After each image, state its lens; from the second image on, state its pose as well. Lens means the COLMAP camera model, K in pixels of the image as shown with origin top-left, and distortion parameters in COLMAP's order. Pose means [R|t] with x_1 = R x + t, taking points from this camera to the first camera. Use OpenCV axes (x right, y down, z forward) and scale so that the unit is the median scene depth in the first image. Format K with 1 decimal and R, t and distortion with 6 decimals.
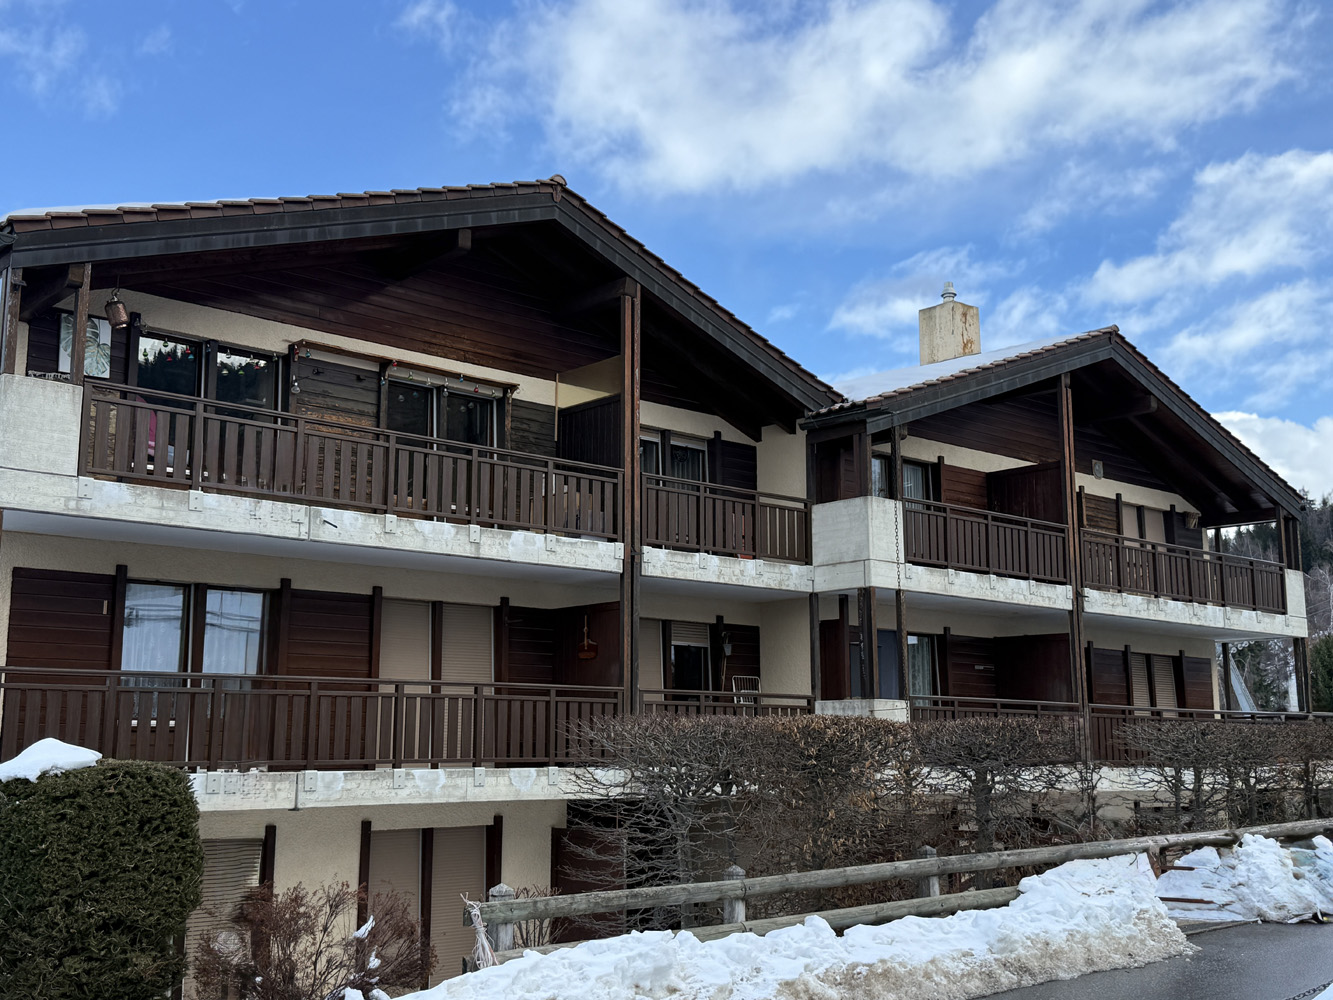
lens RADIAL K [[1508.1, 0, 665.2], [0, 1508.1, 510.1], [0, 0, 1]] dist [0.014726, 0.000000]
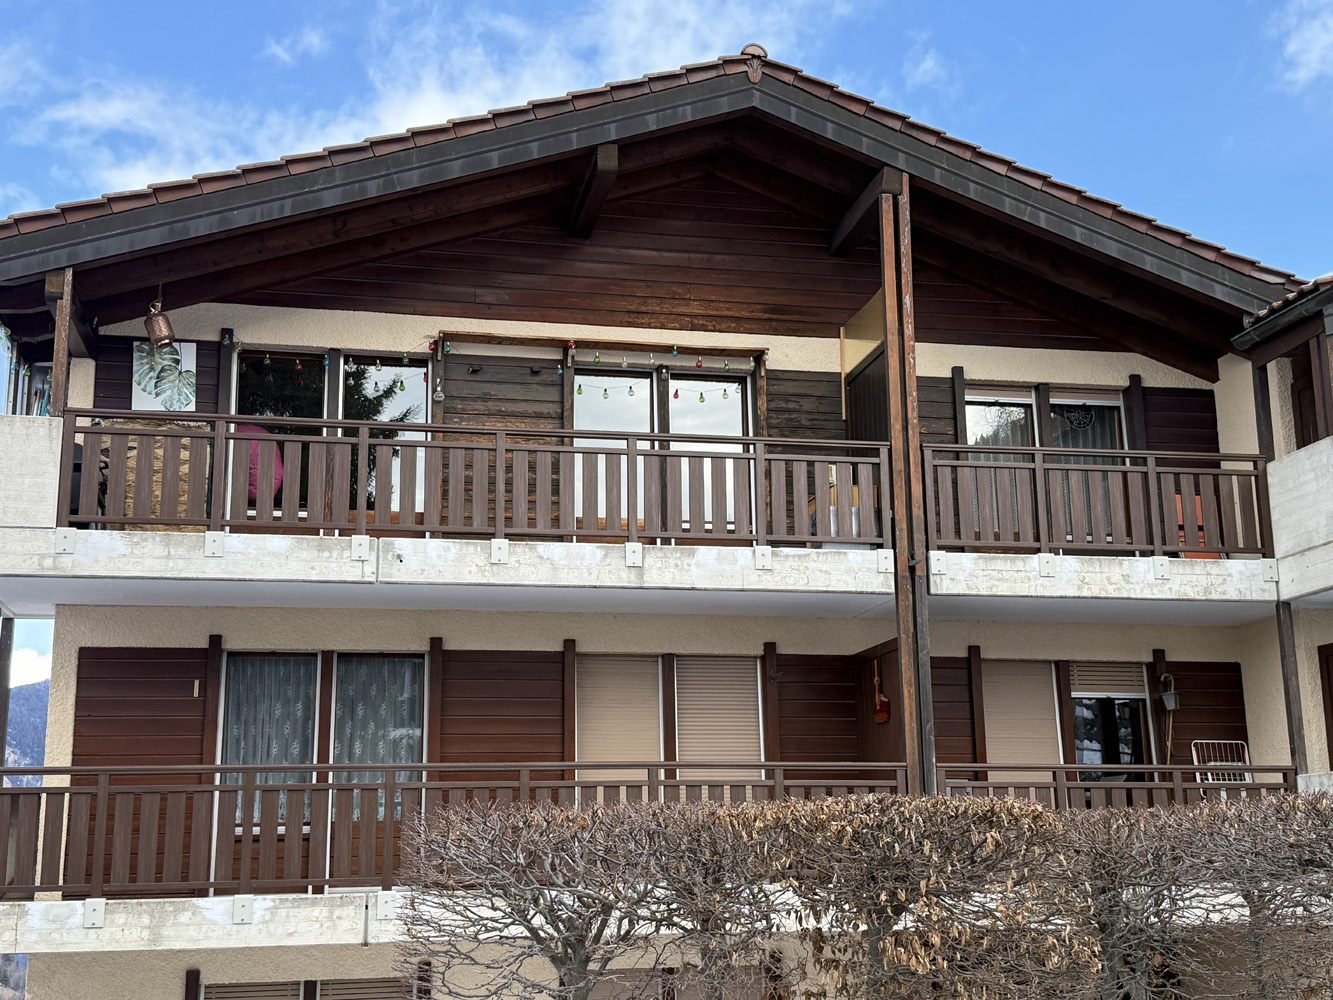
lens RADIAL K [[1626.2, 0, 653.1], [0, 1626.2, 524.7], [0, 0, 1]] dist [0.097043, 0.000000]
pose [[0.851794, -0.113286, -0.511481, 0.259048], [0.093382, 0.993536, -0.064540, 0.048633], [0.515487, 0.007211, 0.856867, 0.315352]]
